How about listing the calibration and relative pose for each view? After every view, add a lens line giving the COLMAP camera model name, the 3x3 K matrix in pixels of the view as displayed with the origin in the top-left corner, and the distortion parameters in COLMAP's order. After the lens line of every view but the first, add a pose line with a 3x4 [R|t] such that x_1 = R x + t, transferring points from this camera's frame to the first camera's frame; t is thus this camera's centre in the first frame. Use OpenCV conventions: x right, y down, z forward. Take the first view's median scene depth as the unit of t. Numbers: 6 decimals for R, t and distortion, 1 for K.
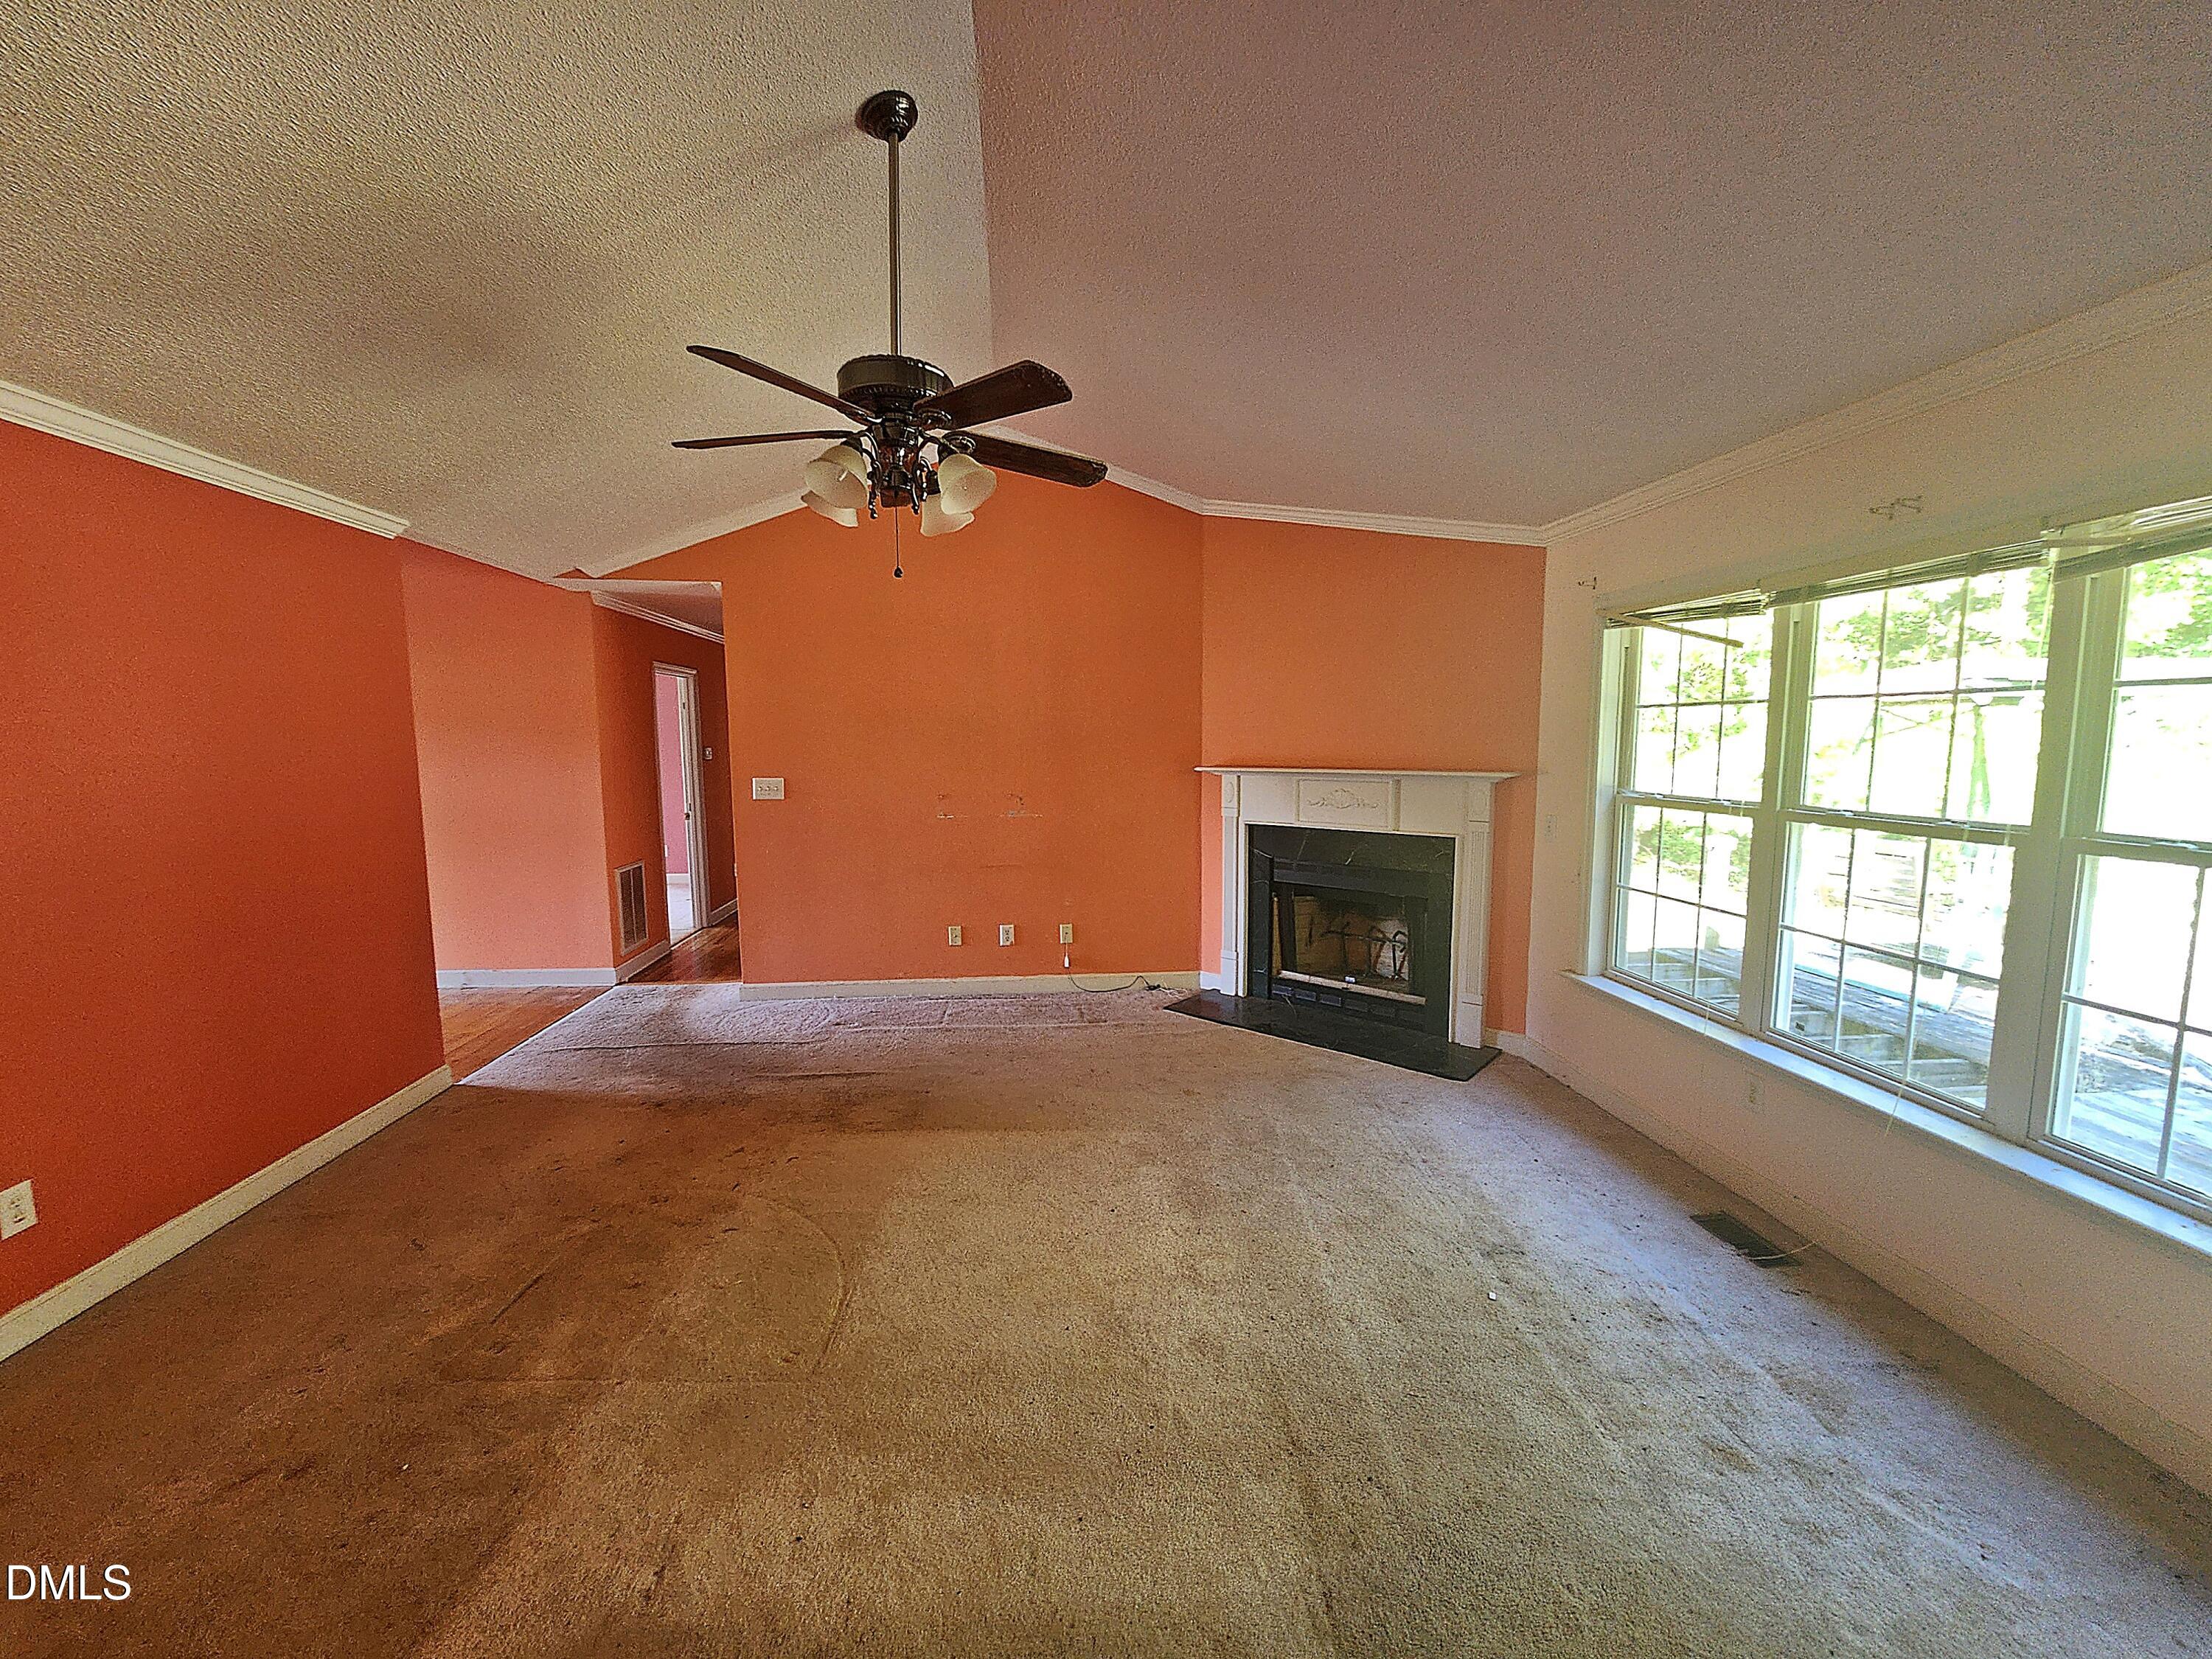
lens RADIAL K [[888.2, 0, 1101.0], [0, 888.2, 837.1], [0, 0, 1]] dist [-0.002364, -0.000001]
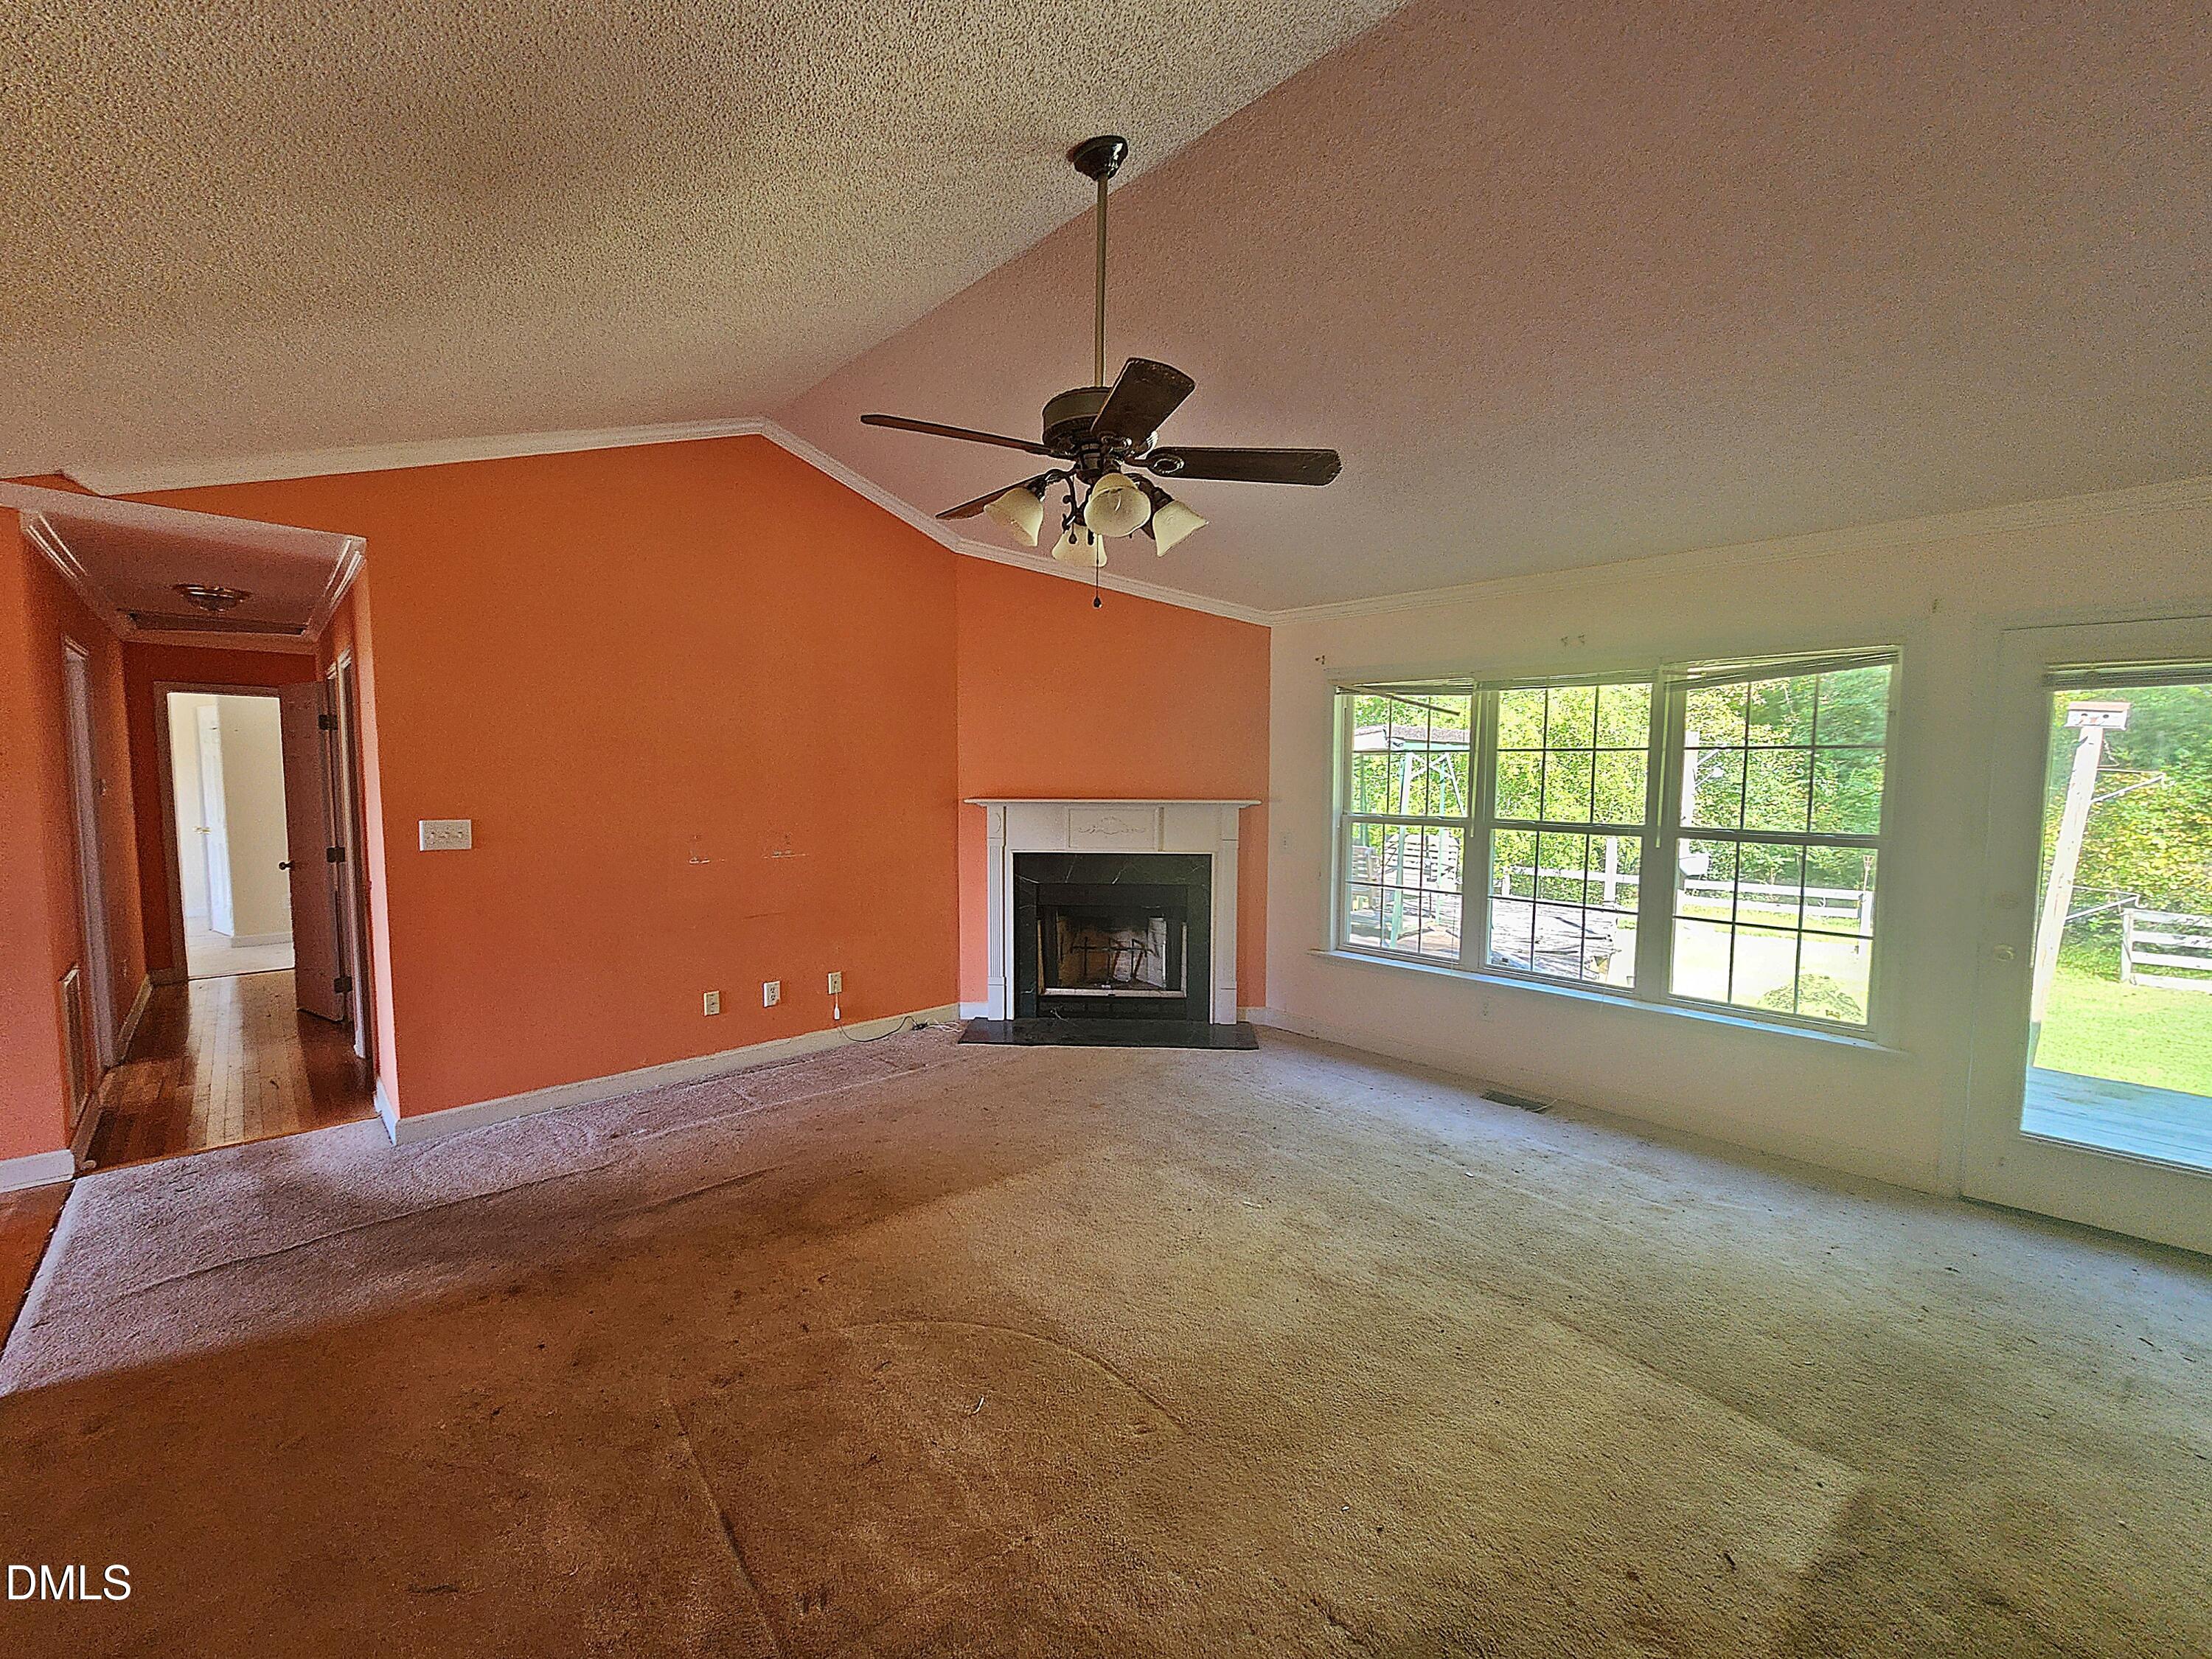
lens RADIAL K [[897.3, 0, 1097.3], [0, 897.3, 834.3], [0, 0, 1]] dist [0.001795, 0.000174]
pose [[0.782232, -0.033557, 0.622083, -0.469658], [0.057519, 0.998173, -0.018483, -0.012502], [-0.620326, 0.050240, 0.782733, 0.124667]]
